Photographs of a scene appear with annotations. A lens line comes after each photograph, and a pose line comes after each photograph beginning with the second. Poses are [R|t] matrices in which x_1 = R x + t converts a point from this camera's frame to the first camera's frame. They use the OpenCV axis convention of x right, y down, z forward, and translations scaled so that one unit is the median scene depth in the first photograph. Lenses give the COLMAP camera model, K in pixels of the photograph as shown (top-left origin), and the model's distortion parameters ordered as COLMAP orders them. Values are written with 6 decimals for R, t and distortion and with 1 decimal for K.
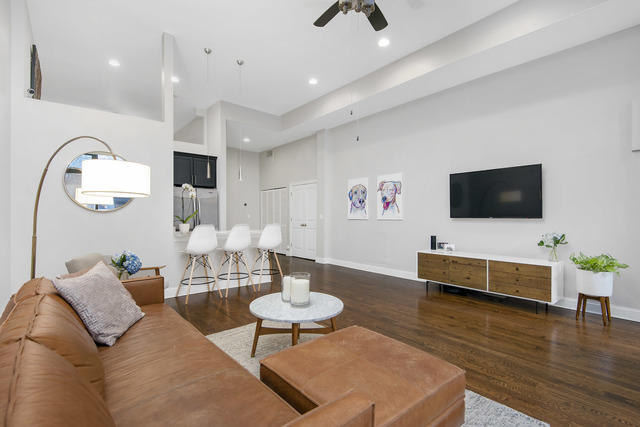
lens RADIAL K [[297.8, 0, 322.0], [0, 297.8, 216.1], [0, 0, 1]] dist [0.000386, 0.000010]
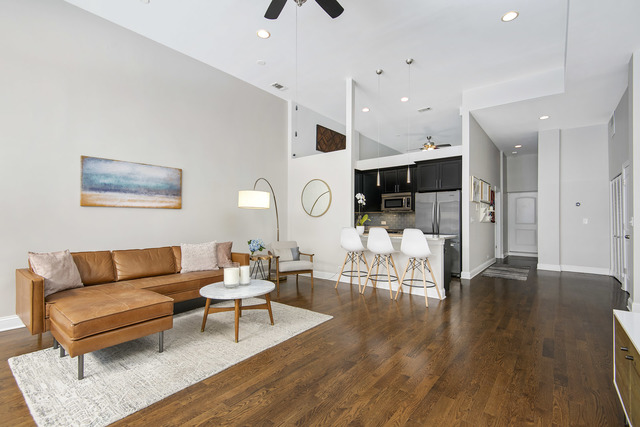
lens RADIAL K [[292.8, 0, 321.4], [0, 292.8, 214.3], [0, 0, 1]] dist [0.005136, 0.000036]
pose [[0.174143, -0.030840, -0.984237, 0.719259], [0.005069, 0.999524, -0.030422, 0.011079], [0.984707, 0.000308, 0.174216, 0.651646]]
